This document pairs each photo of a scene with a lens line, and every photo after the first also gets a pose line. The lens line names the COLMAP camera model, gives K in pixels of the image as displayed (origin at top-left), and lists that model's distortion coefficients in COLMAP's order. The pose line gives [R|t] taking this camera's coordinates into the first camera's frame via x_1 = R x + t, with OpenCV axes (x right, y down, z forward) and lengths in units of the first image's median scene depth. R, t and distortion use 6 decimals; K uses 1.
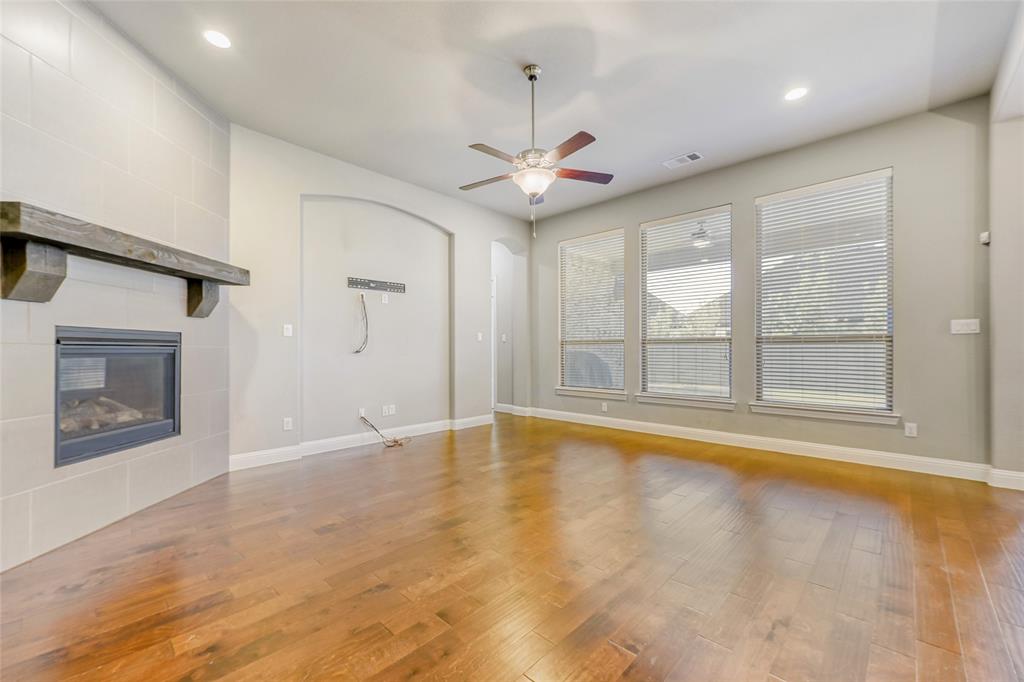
lens RADIAL K [[421.7, 0, 507.8], [0, 421.7, 345.0], [0, 0, 1]] dist [0.018339, 0.000119]
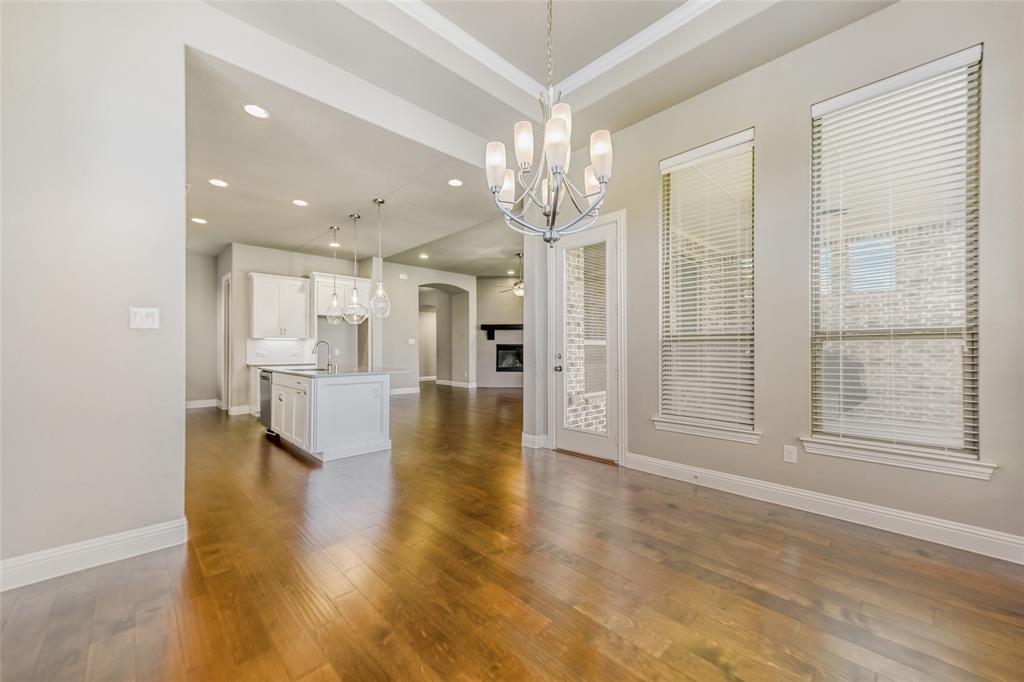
lens RADIAL K [[397.9, 0, 511.8], [0, 397.9, 342.2], [0, 0, 1]] dist [0.009281, -0.000446]
pose [[-0.027915, -0.011241, -0.999547, 1.755553], [0.010462, 0.999879, -0.011537, -0.002213], [0.999556, -0.010779, -0.027794, 0.633560]]
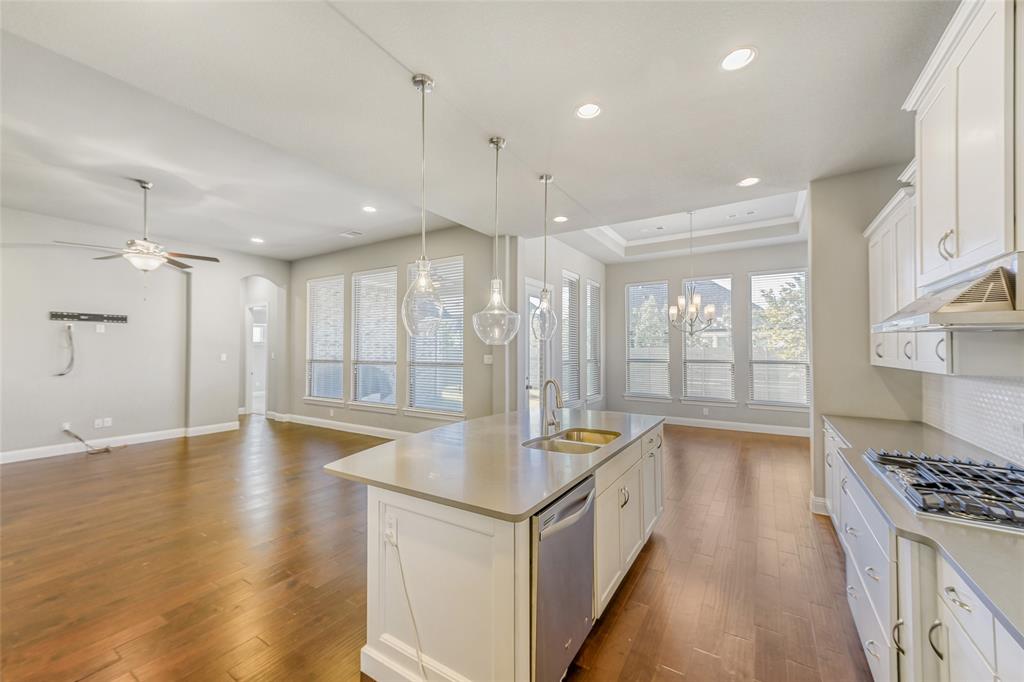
lens RADIAL K [[397.9, 0, 514.7], [0, 397.9, 339.9], [0, 0, 1]] dist [0.009281, -0.000446]
pose [[0.976033, 0.011374, 0.217323, 0.608027], [-0.007588, 0.999805, -0.018246, -0.067123], [-0.217488, 0.016159, 0.975929, -0.356724]]
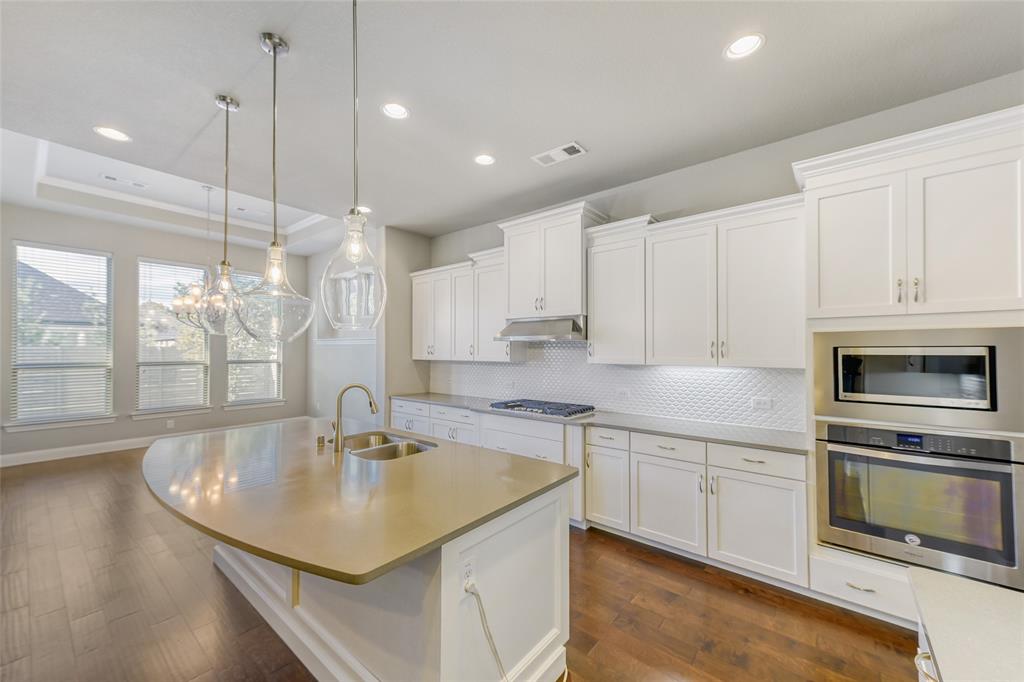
lens RADIAL K [[397.9, 0, 520.9], [0, 397.9, 346.2], [0, 0, 1]] dist [0.009281, -0.000446]
pose [[-0.093273, 0.017005, 0.995495, 0.302740], [-0.007866, 0.999810, -0.017816, -0.058994], [-0.995610, -0.009493, -0.093121, -0.015061]]
